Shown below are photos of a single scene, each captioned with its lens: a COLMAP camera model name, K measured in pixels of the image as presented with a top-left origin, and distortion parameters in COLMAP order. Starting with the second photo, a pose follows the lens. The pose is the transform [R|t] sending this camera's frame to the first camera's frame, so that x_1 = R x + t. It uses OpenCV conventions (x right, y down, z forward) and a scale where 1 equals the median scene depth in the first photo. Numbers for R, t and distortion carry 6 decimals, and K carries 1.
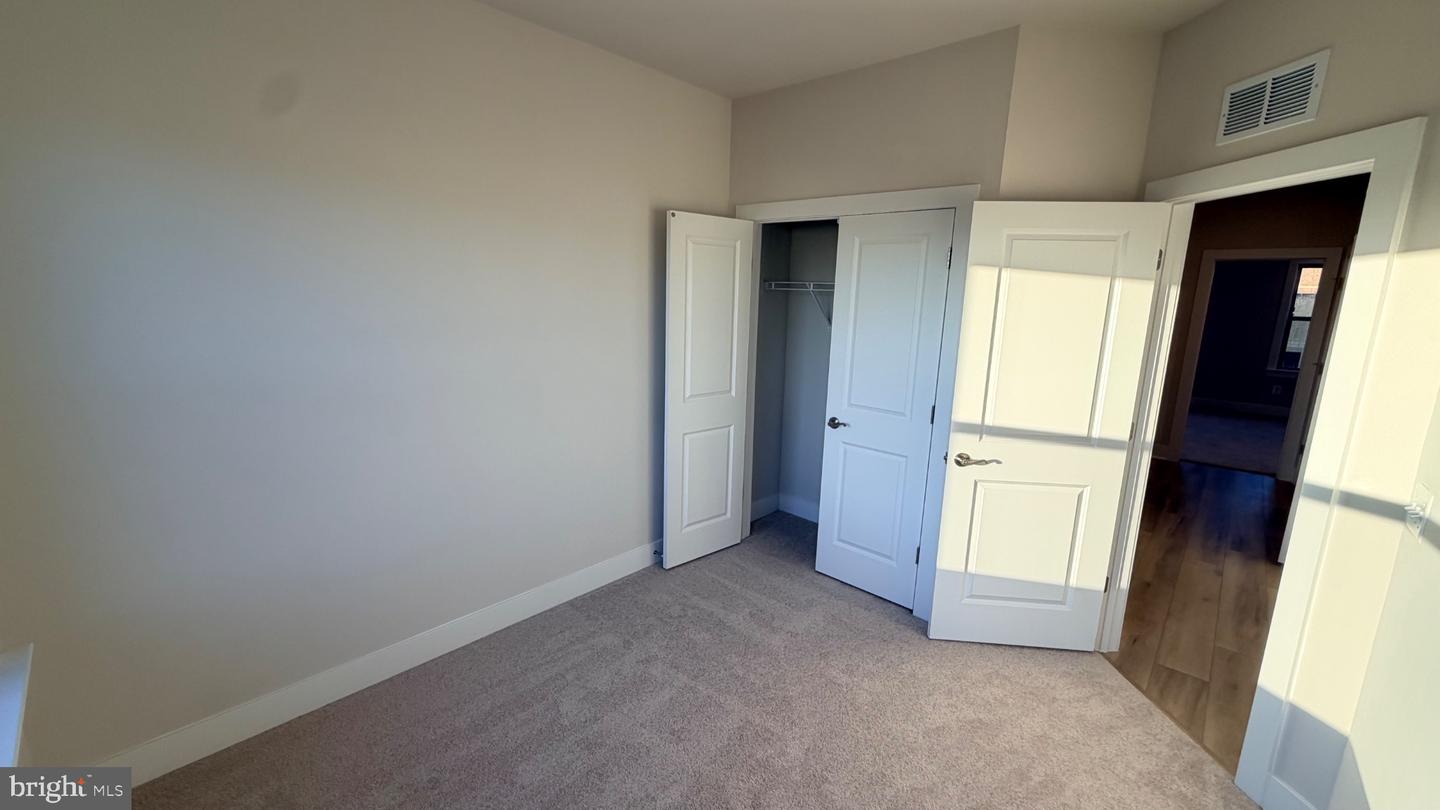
lens RADIAL K [[574.6, 0, 712.4], [0, 574.6, 402.9], [0, 0, 1]] dist [0.000058, -0.000240]
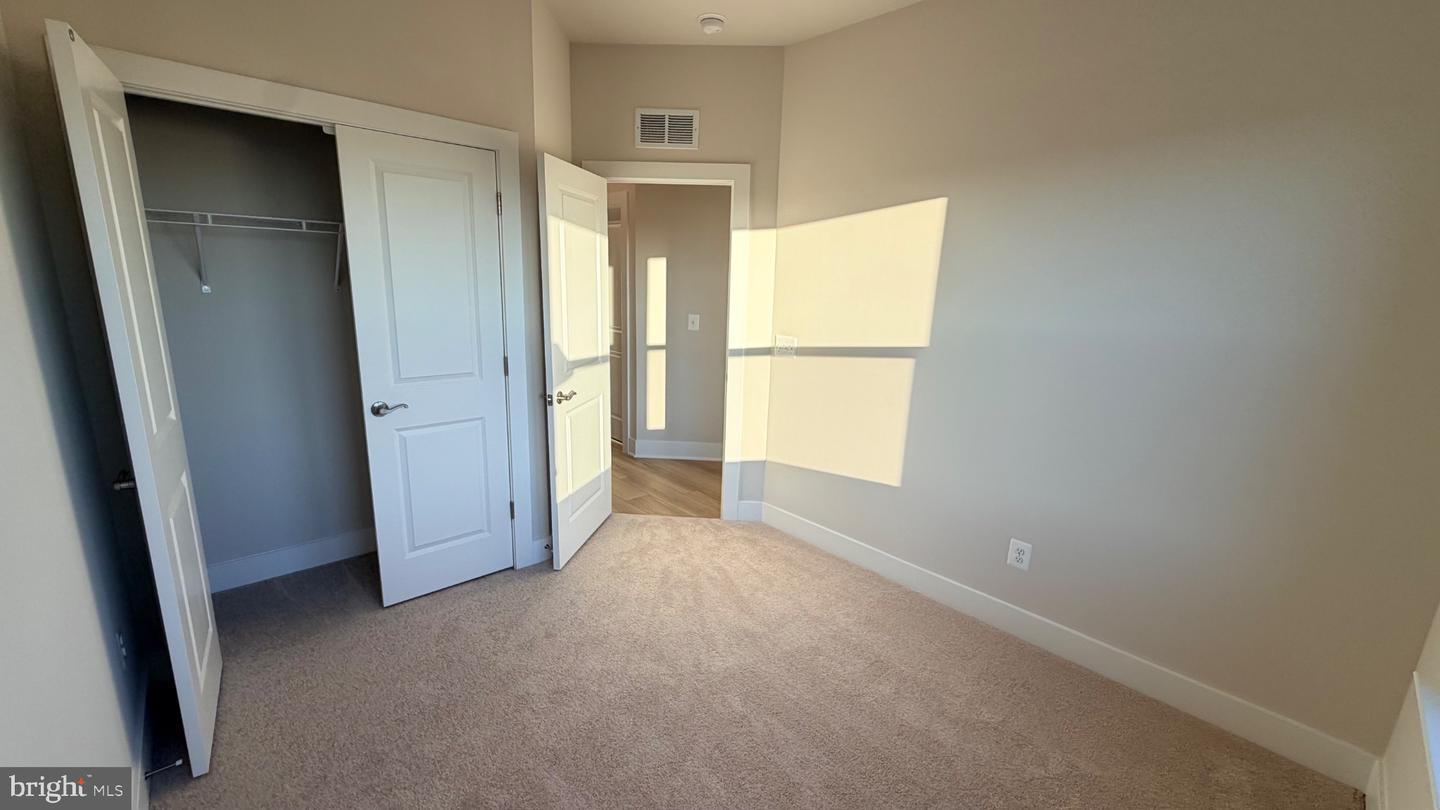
lens RADIAL K [[574.6, 0, 712.4], [0, 574.6, 402.9], [0, 0, 1]] dist [0.000058, -0.000240]
pose [[0.079320, -0.241230, 0.967221, -0.644317], [0.162437, 0.960437, 0.226217, -0.097645], [-0.983526, 0.139169, 0.115367, 0.635622]]
